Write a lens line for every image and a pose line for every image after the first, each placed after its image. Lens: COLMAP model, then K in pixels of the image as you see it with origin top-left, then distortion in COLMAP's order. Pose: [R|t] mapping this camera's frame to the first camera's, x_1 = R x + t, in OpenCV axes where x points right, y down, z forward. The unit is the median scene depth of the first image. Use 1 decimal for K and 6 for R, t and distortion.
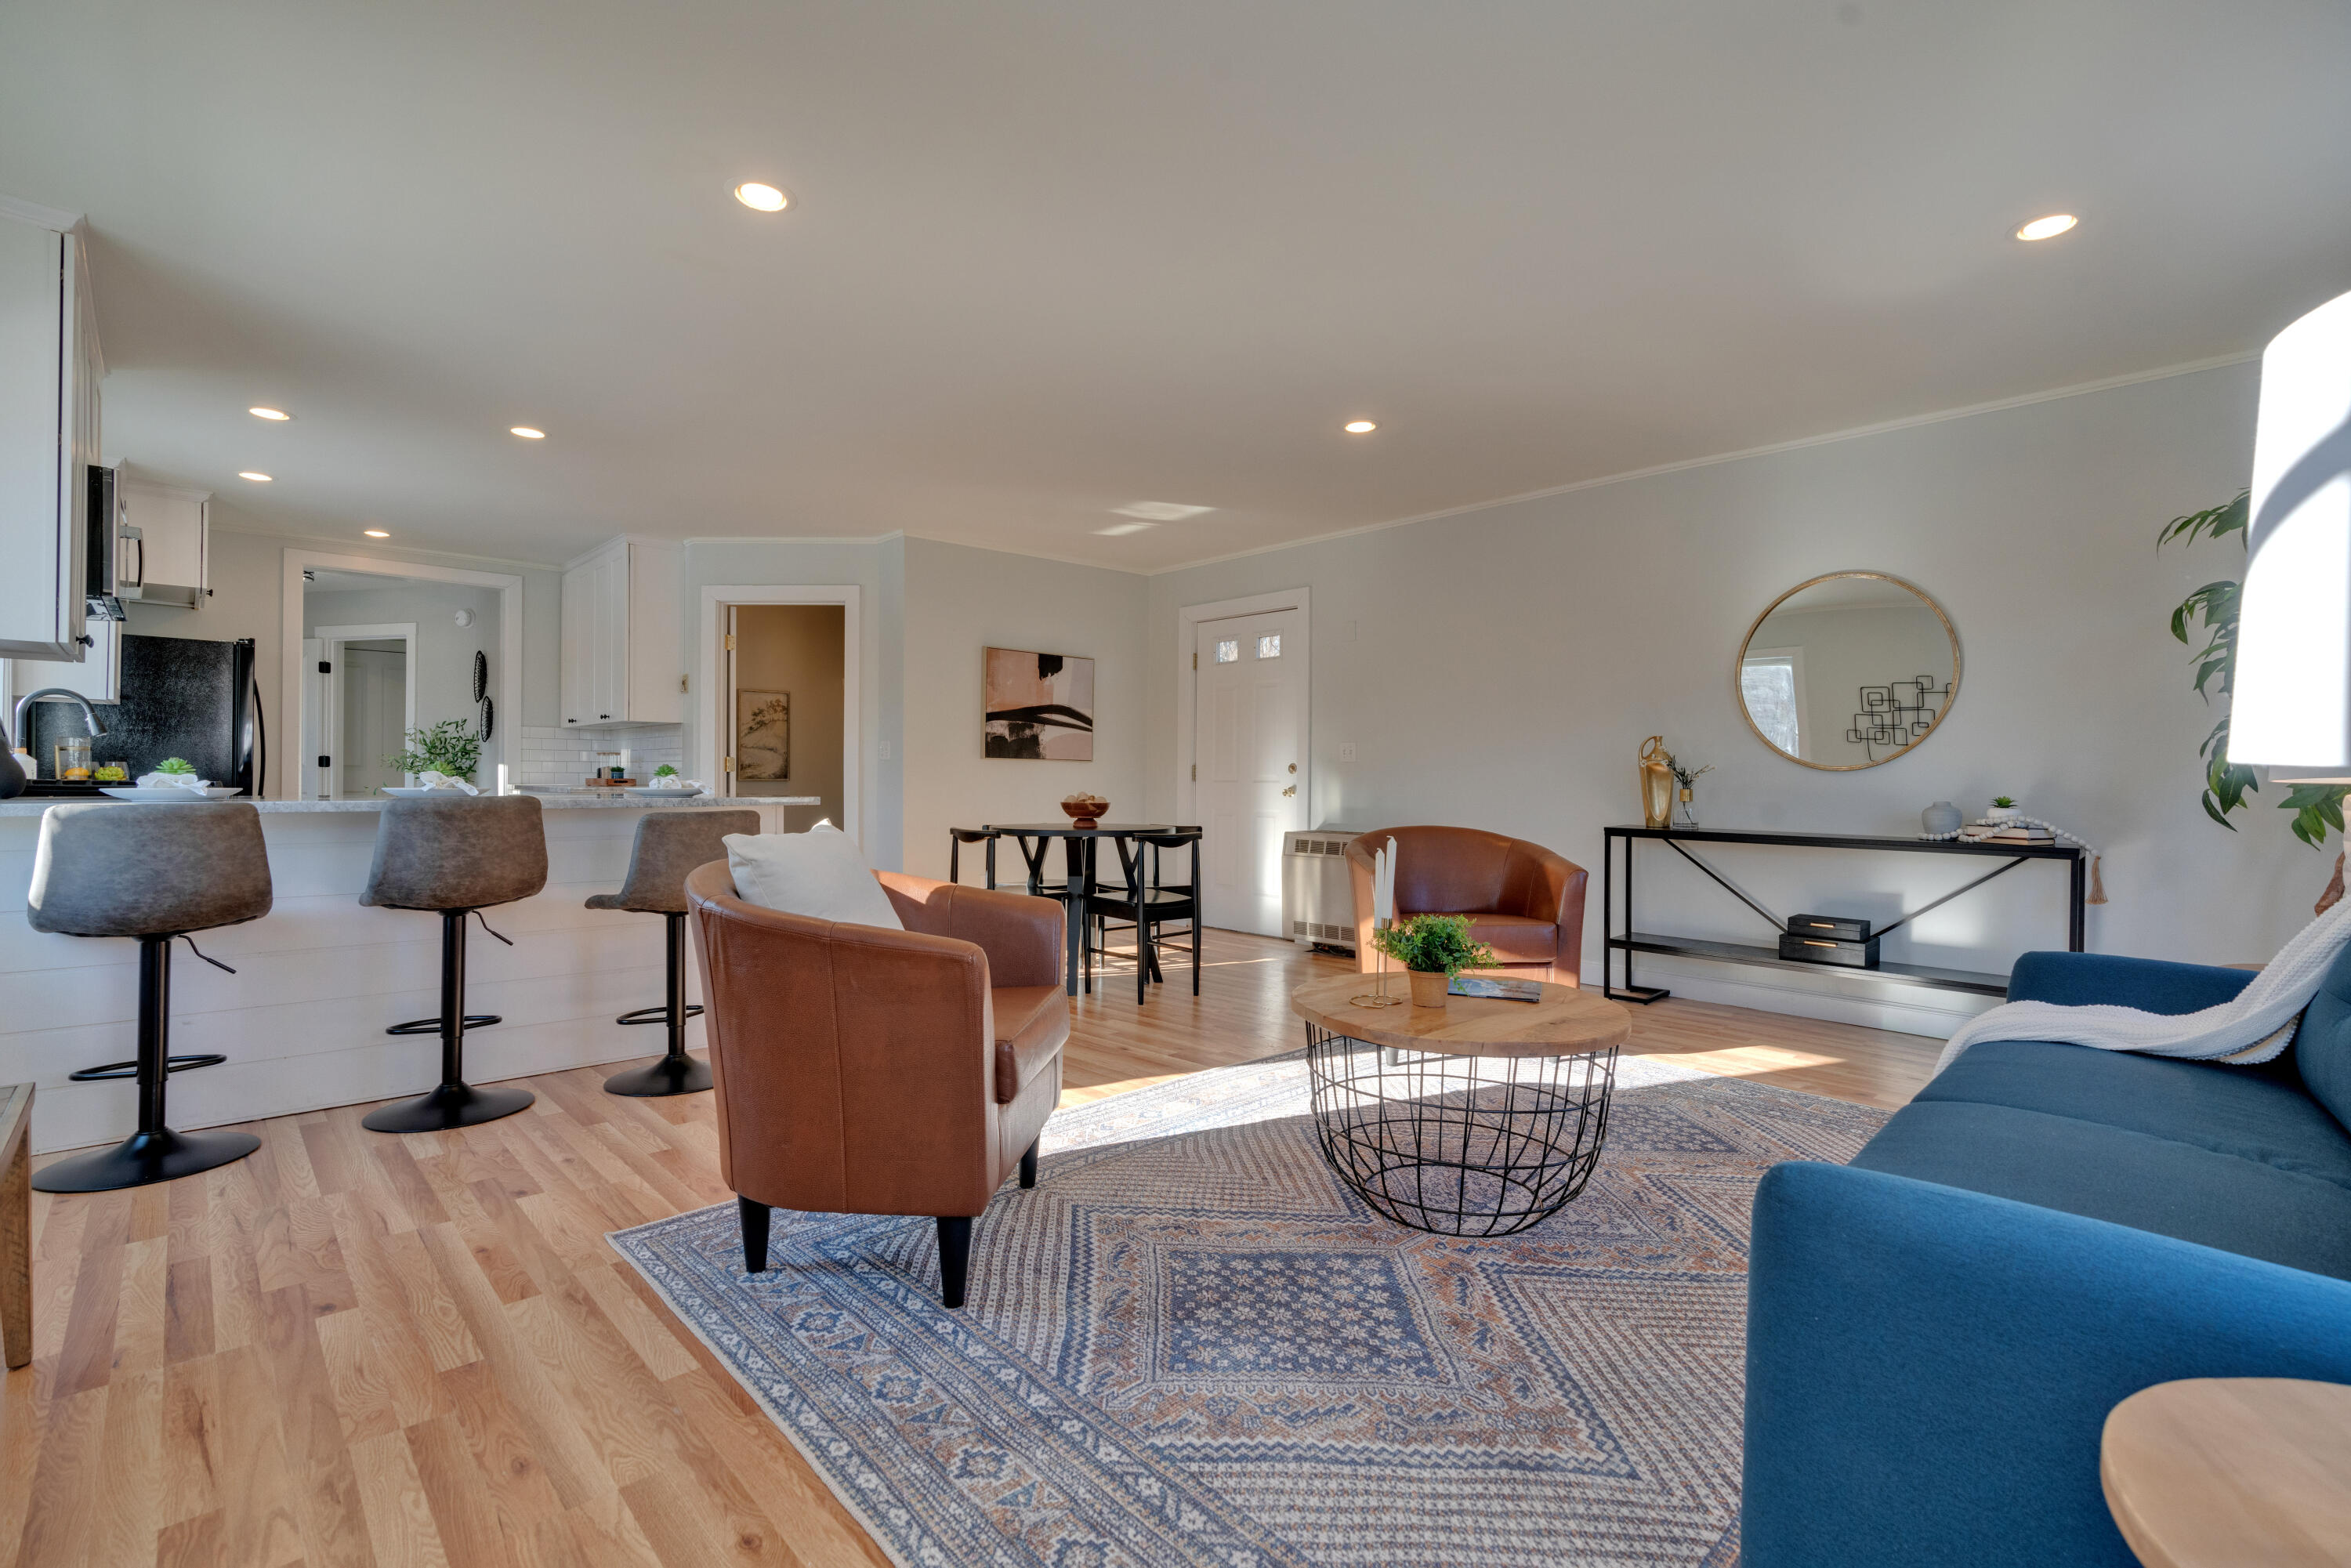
lens RADIAL K [[1045.4, 0, 1187.1], [0, 1045.4, 782.7], [0, 0, 1]] dist [-0.016240, 0.007049]
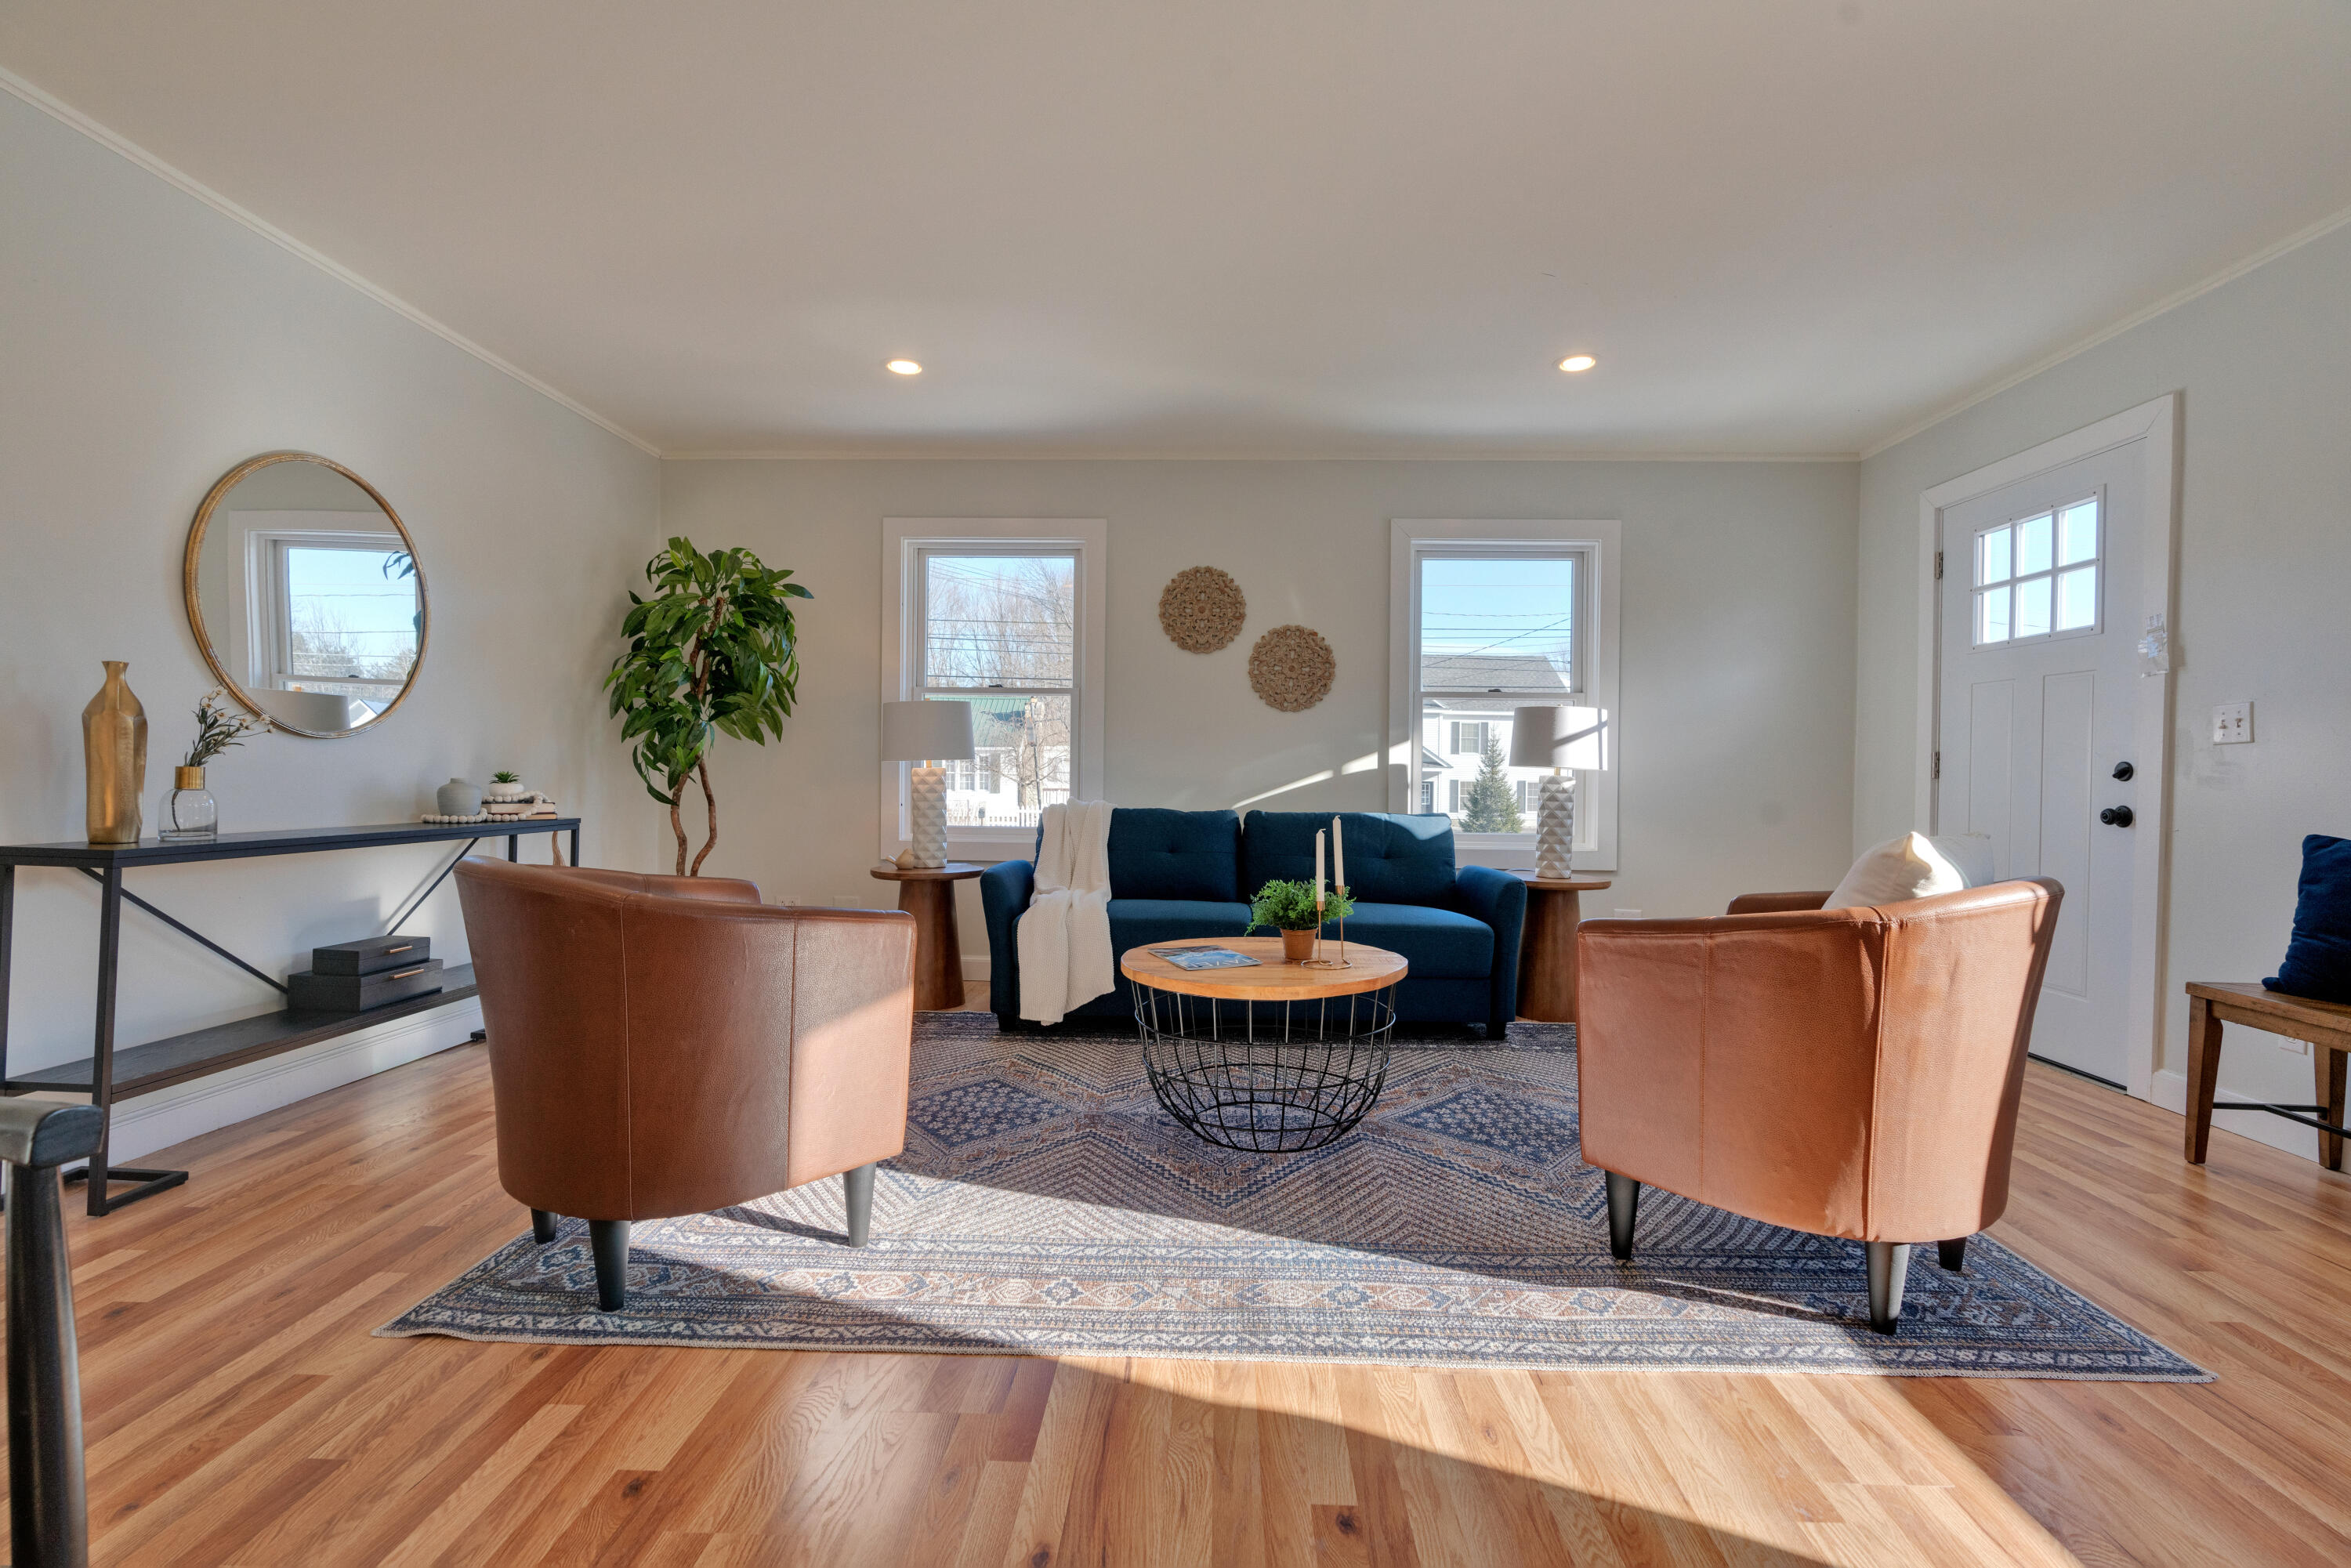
lens RADIAL K [[1045.4, 0, 1187.1], [0, 1045.4, 782.7], [0, 0, 1]] dist [-0.016240, 0.007049]
pose [[-0.696176, -0.025868, 0.717405, -0.460563], [-0.015651, 0.999660, 0.020858, -0.007895], [-0.717701, 0.003292, -0.696344, 1.682881]]
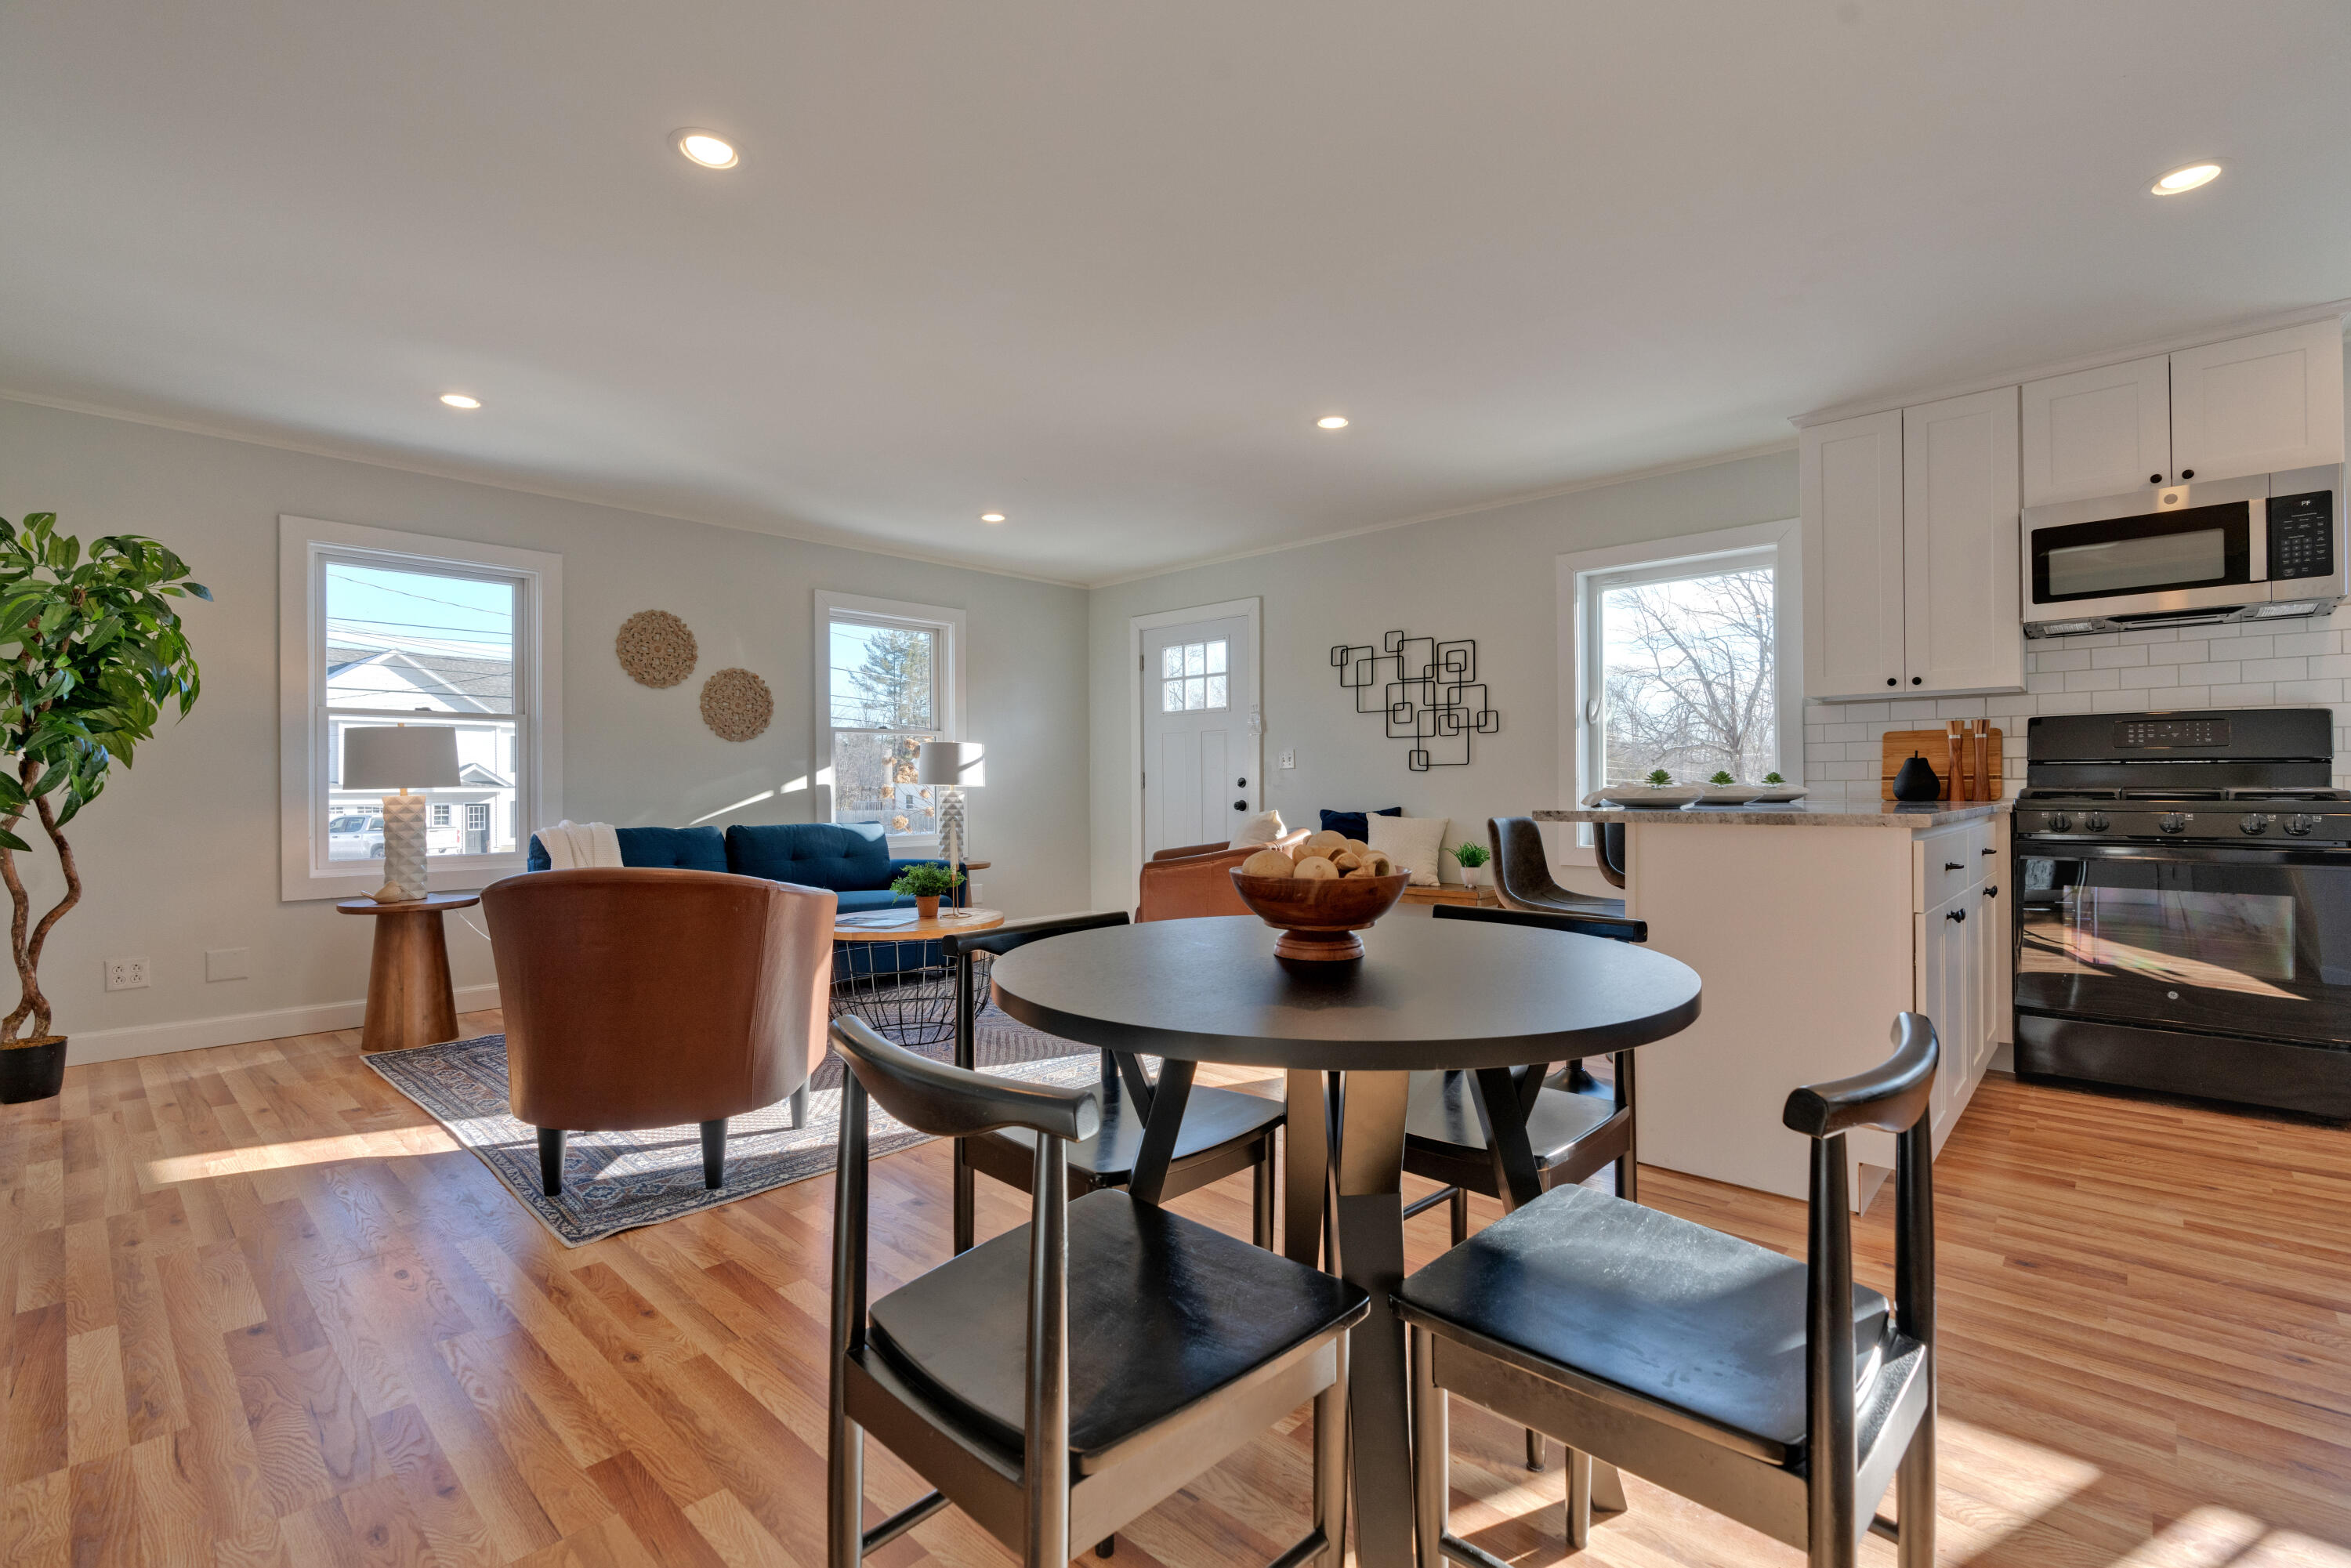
lens RADIAL K [[1049.9, 0, 1178.1], [0, 1049.9, 785.7], [0, 0, 1]] dist [-0.018220, 0.000013]
pose [[-0.998701, -0.000799, -0.050956, -0.083273], [-0.000889, 0.999998, 0.001735, -0.009888], [0.050954, 0.001778, -0.998699, 2.459150]]
